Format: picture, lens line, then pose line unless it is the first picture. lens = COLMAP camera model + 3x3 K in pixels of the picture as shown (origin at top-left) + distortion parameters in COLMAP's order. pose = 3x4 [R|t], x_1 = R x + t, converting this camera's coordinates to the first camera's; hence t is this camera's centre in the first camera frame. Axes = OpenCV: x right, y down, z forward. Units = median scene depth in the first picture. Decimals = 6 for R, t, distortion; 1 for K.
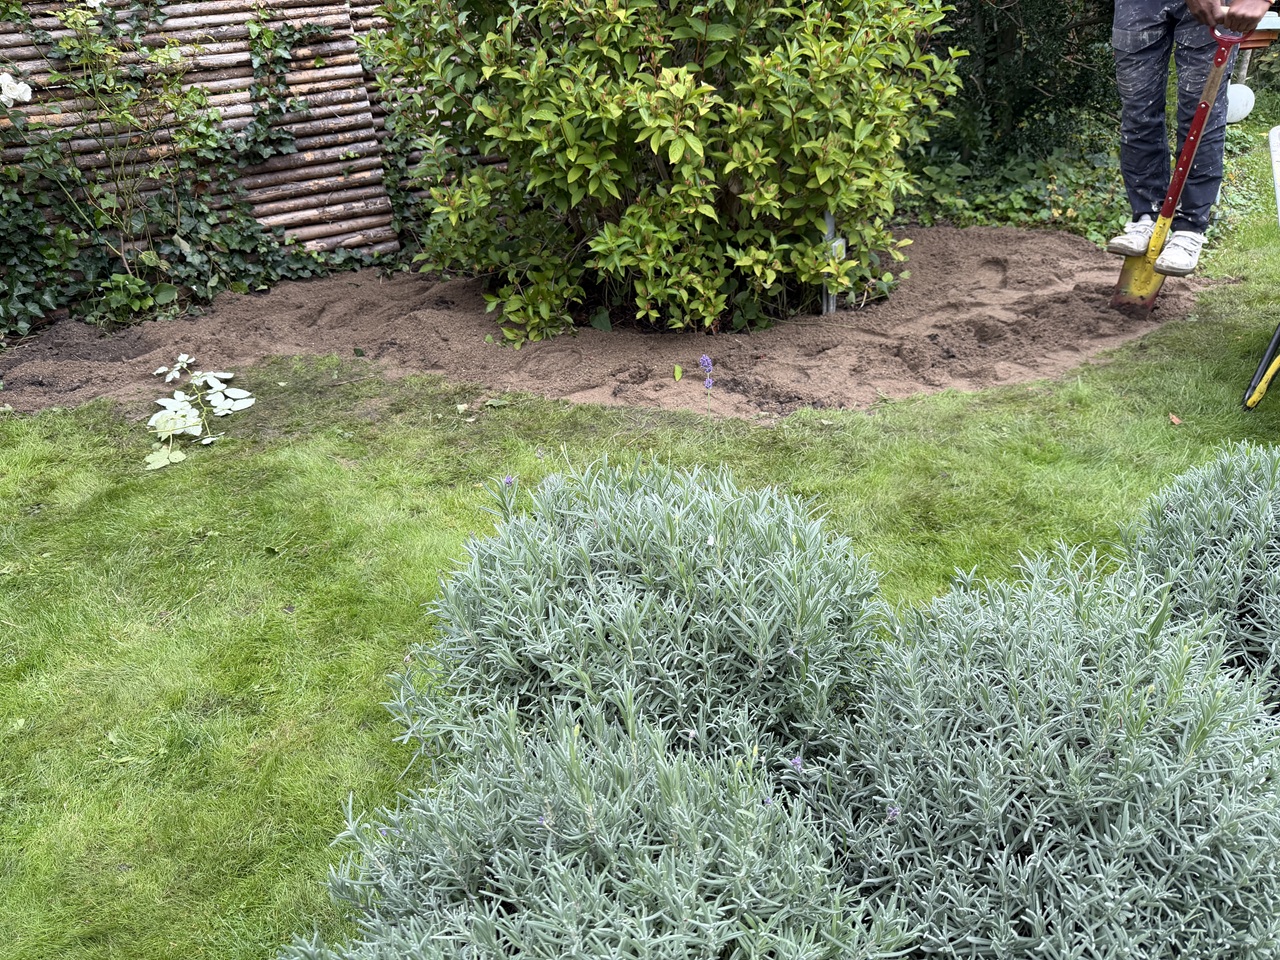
lens RADIAL K [[876.6, 0, 641.6], [0, 876.6, 486.7], [0, 0, 1]] dist [-0.037859, -0.002534]
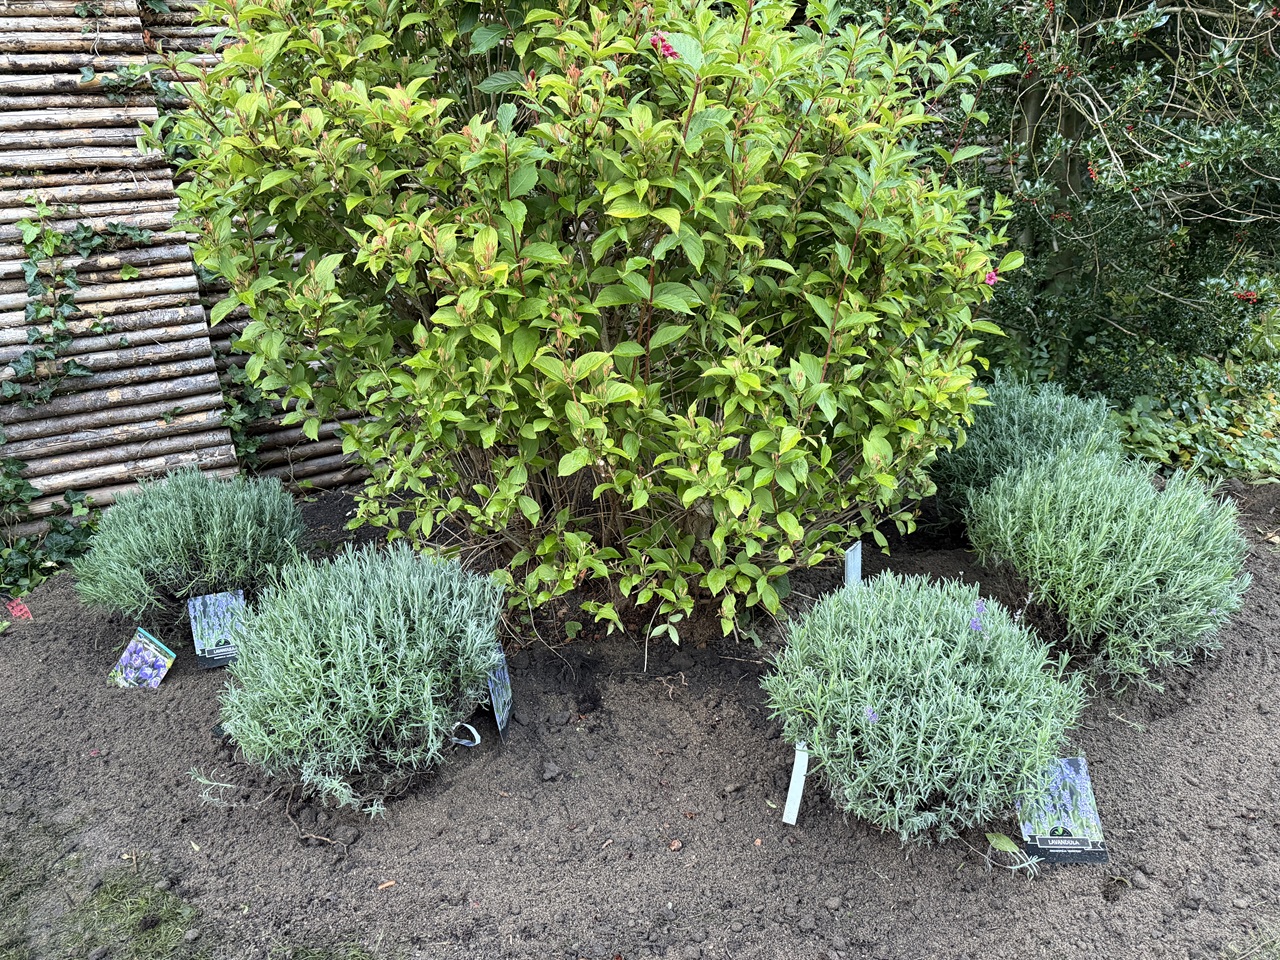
lens RADIAL K [[876.6, 0, 638.9], [0, 876.6, 472.1], [0, 0, 1]] dist [-0.037859, -0.002534]
pose [[0.999482, 0.031412, 0.007052, 0.046638], [-0.029780, 0.985317, -0.168119, -0.218270], [-0.012230, 0.167822, 0.985741, 0.312244]]
